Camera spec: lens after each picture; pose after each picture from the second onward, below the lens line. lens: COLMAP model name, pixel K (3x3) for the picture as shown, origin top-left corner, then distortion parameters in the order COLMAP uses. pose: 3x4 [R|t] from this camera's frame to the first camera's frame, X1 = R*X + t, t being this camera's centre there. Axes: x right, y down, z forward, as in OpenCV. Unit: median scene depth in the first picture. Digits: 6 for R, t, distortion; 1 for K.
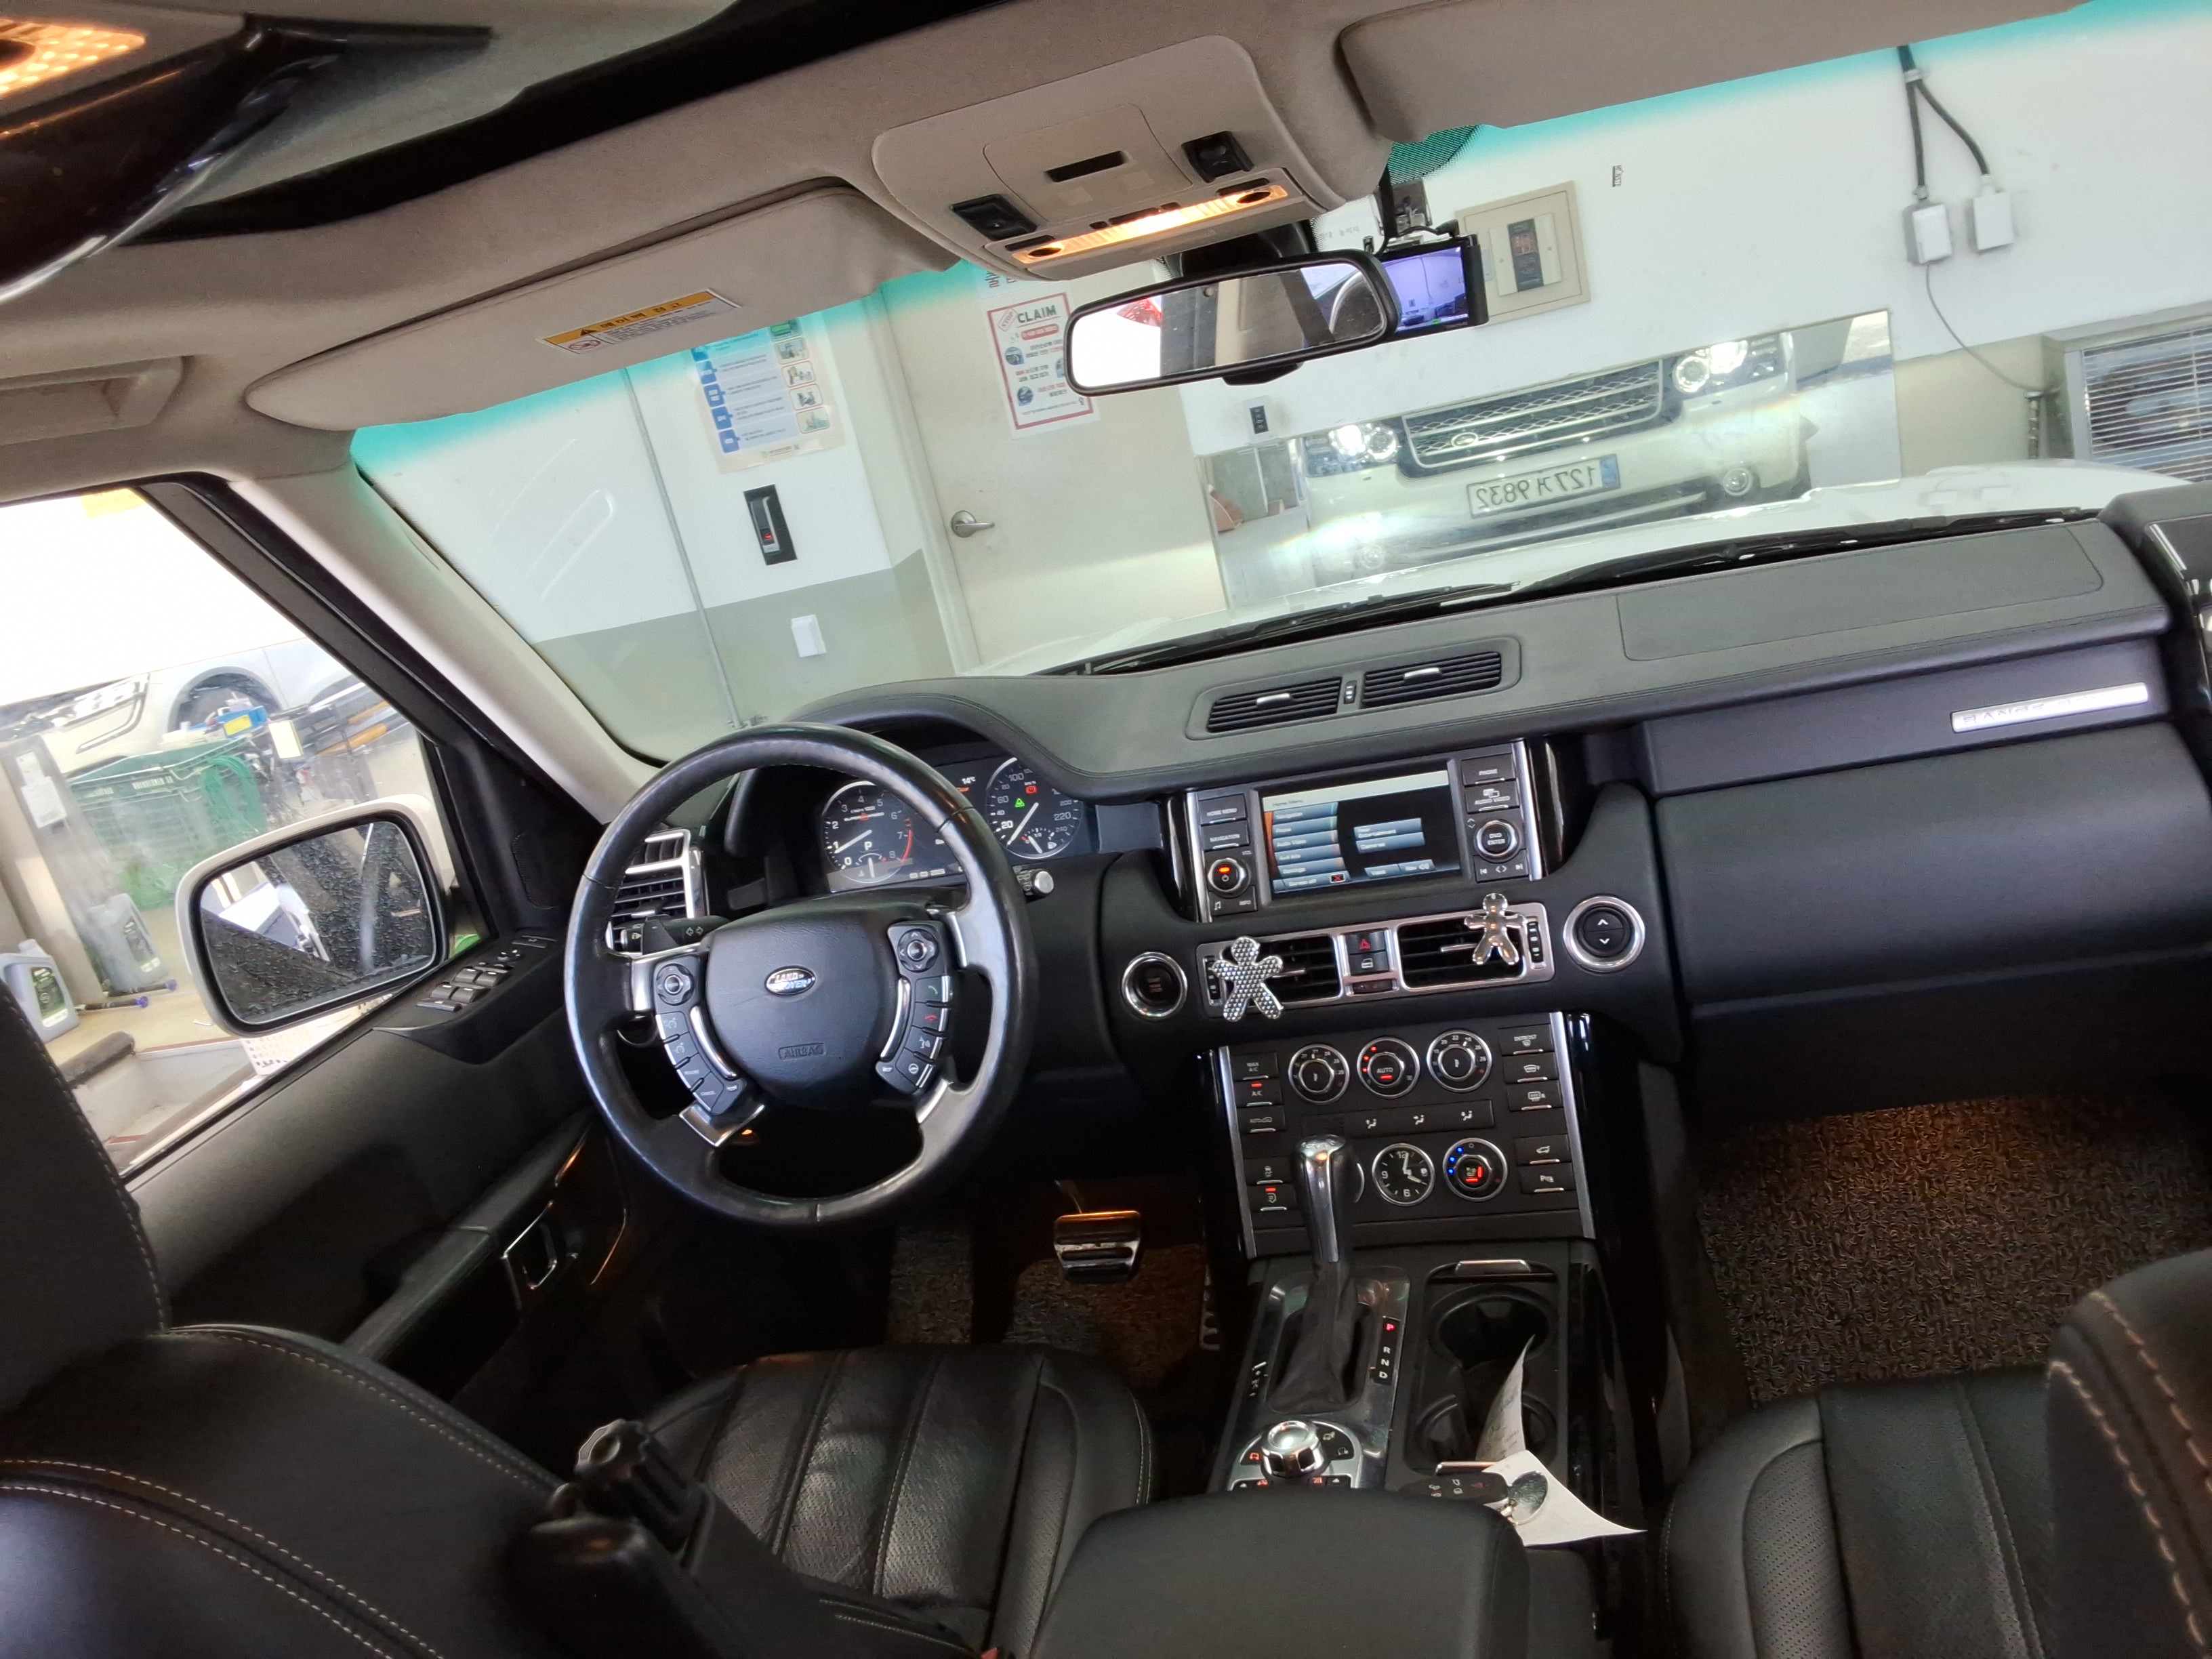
lens RADIAL K [[1805.8, 0, 1095.0], [0, 1805.8, 860.4], [0, 0, 1]] dist [0.144280, -0.217991]
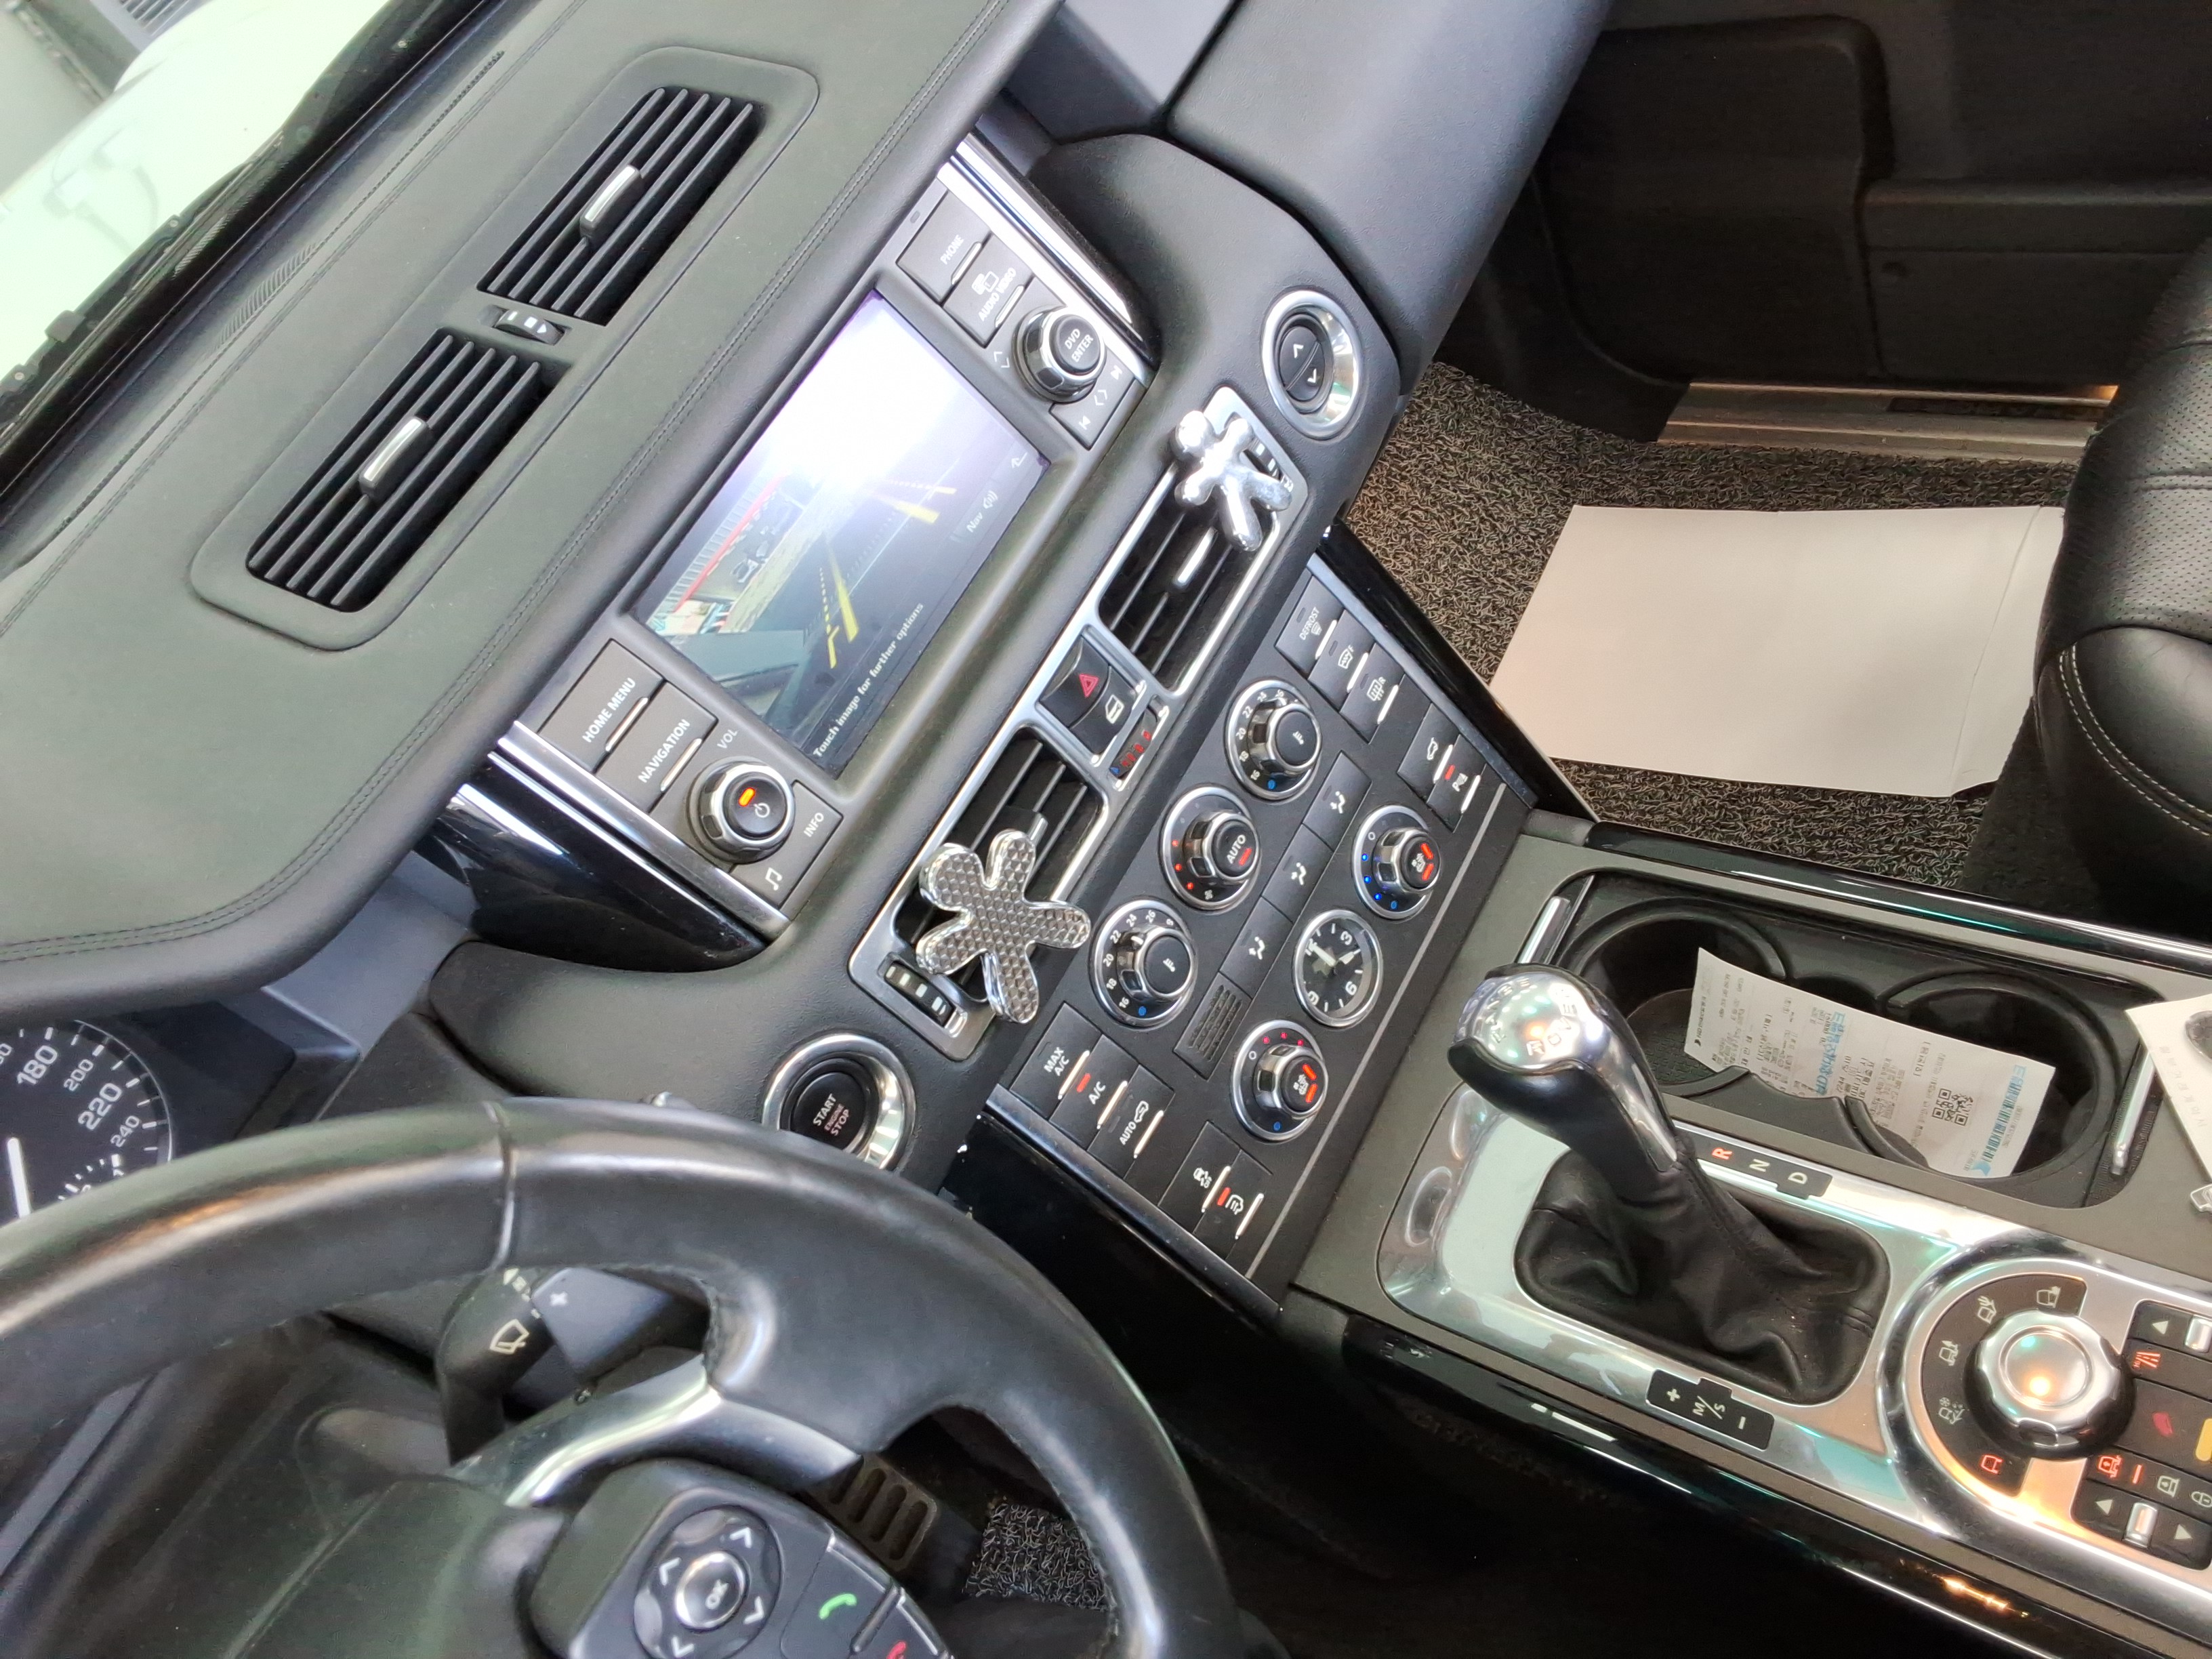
lens RADIAL K [[1805.8, 0, 1095.0], [0, 1805.8, 860.4], [0, 0, 1]] dist [0.144280, -0.217991]
pose [[0.370361, -0.680082, 0.632710, -0.147036], [0.595031, 0.696745, 0.400606, -0.089570], [-0.713282, 0.228113, 0.662716, 0.592725]]
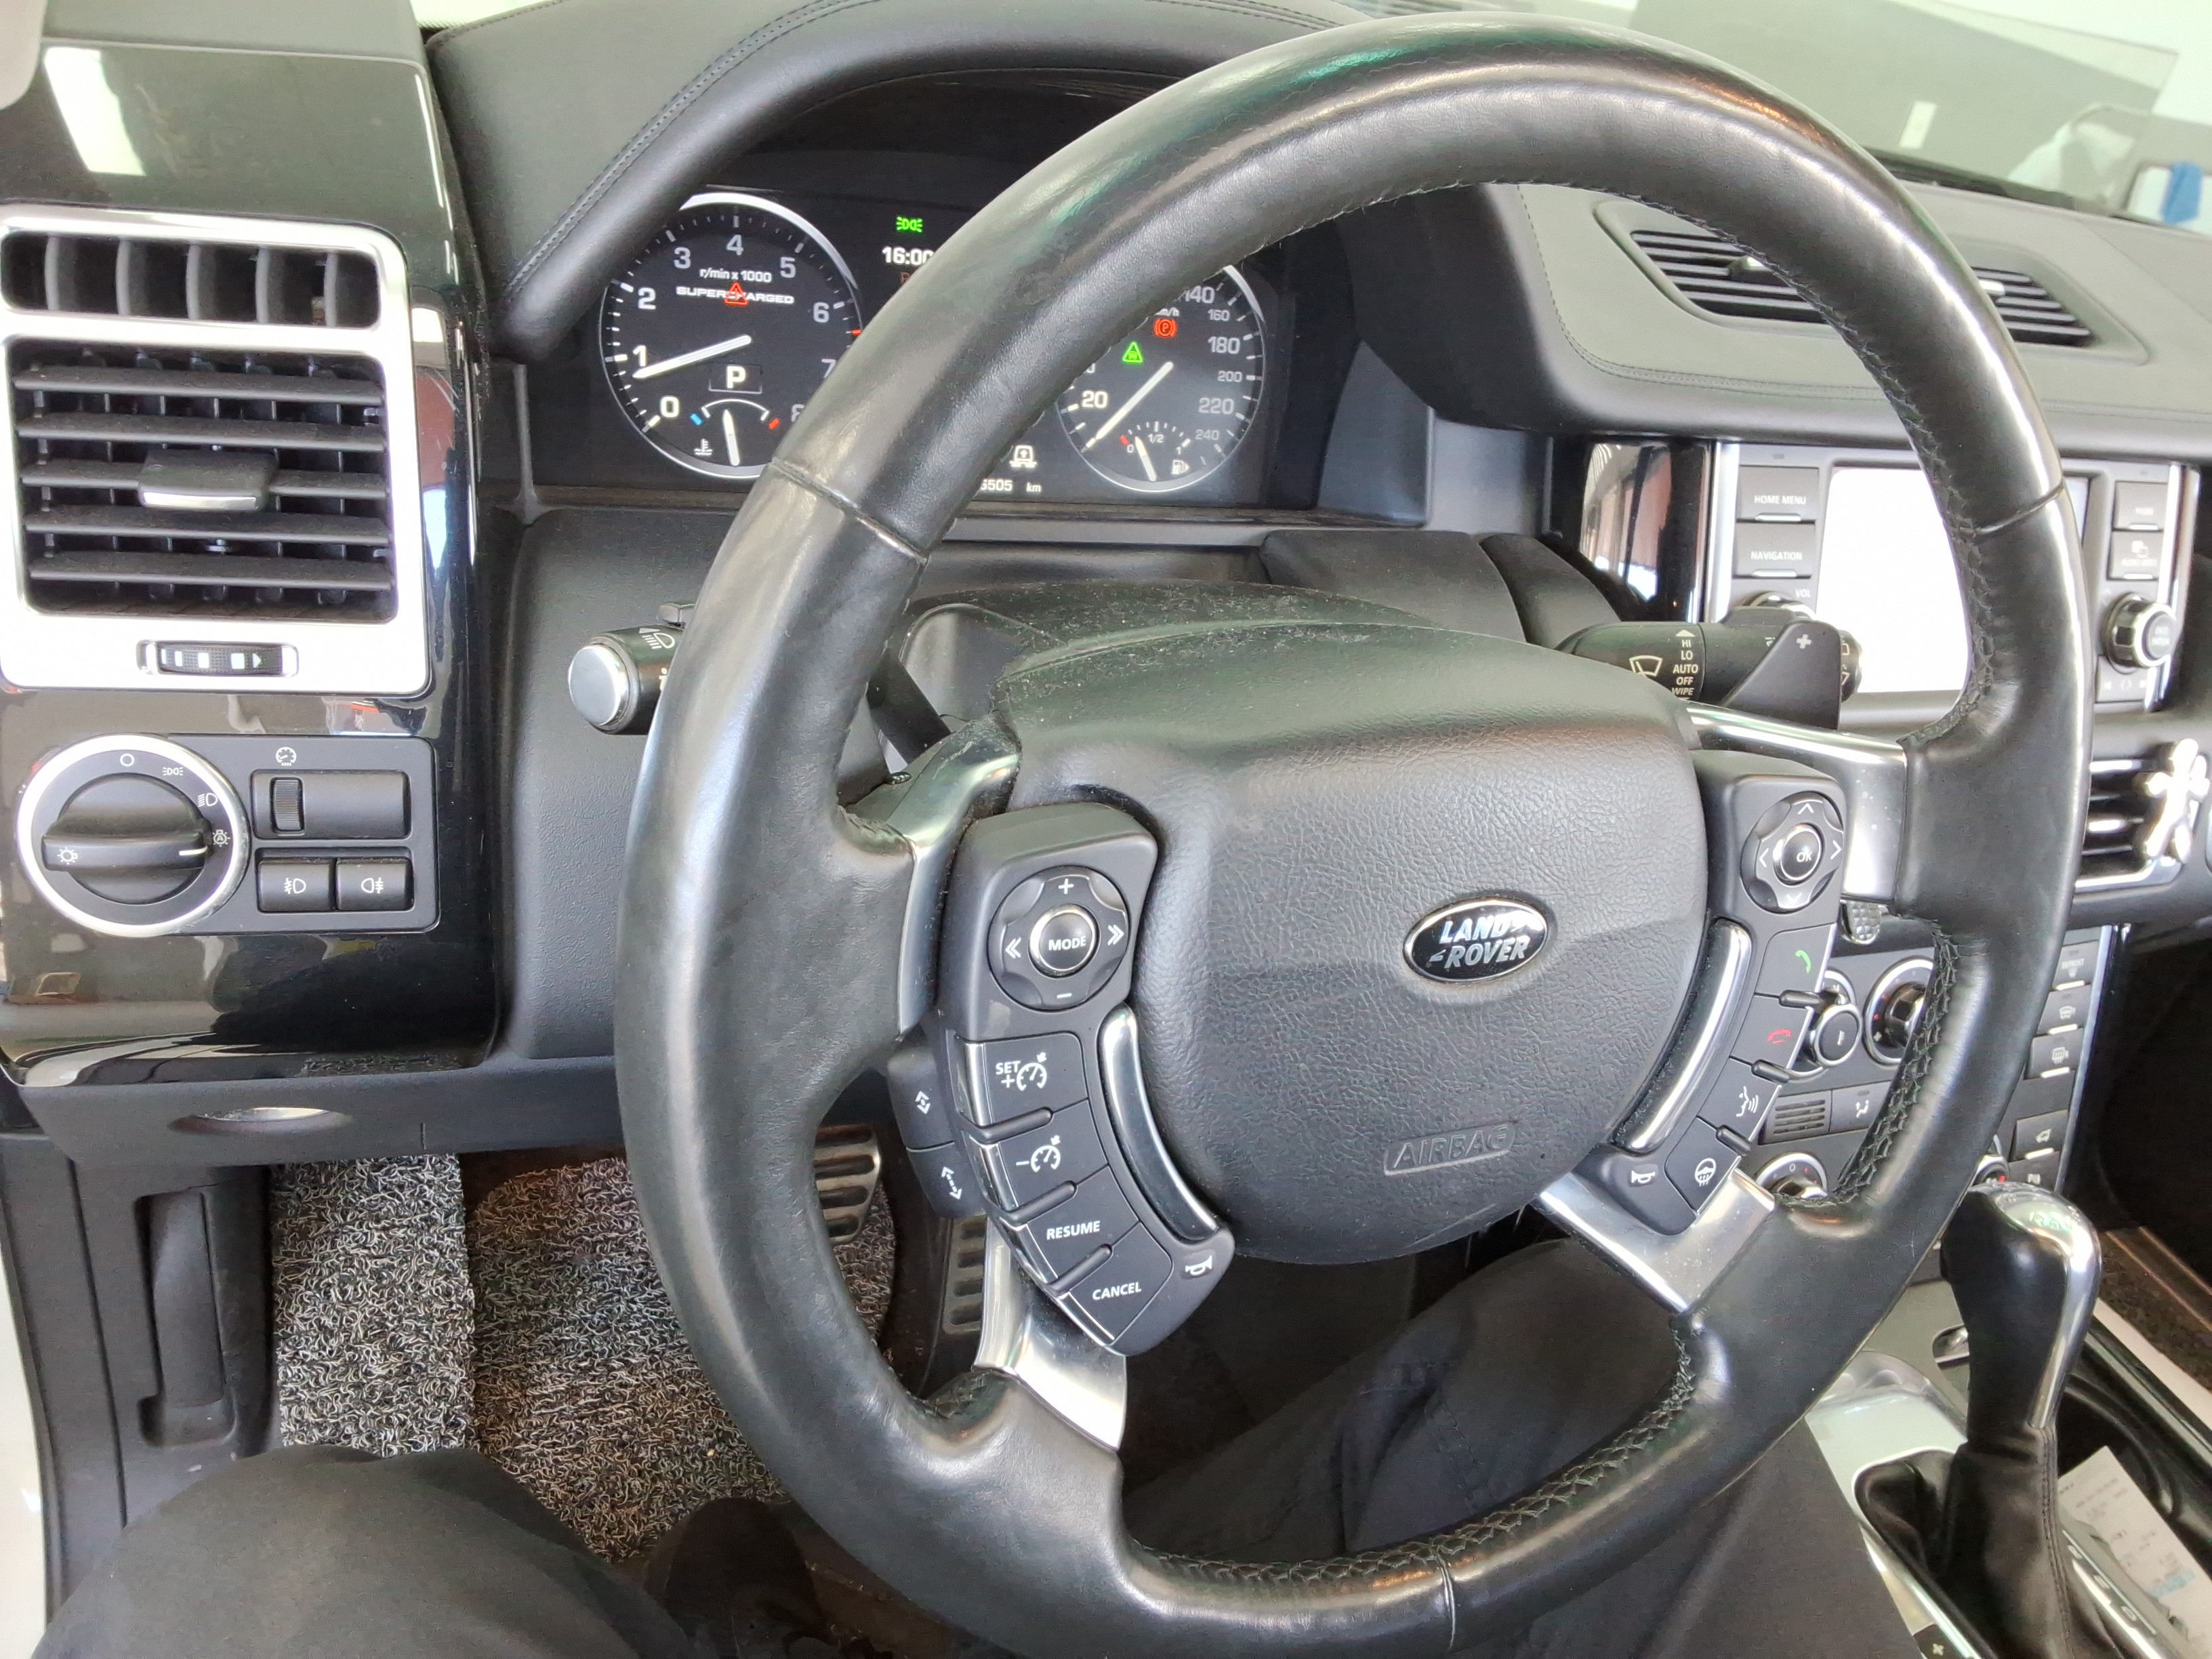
lens RADIAL K [[1805.8, 0, 1095.0], [0, 1805.8, 860.4], [0, 0, 1]] dist [0.144280, -0.217991]
pose [[0.707284, -0.006649, 0.706898, -0.358107], [-0.173495, 0.967741, 0.182692, 0.007217], [-0.685309, -0.251858, 0.683314, 0.682706]]
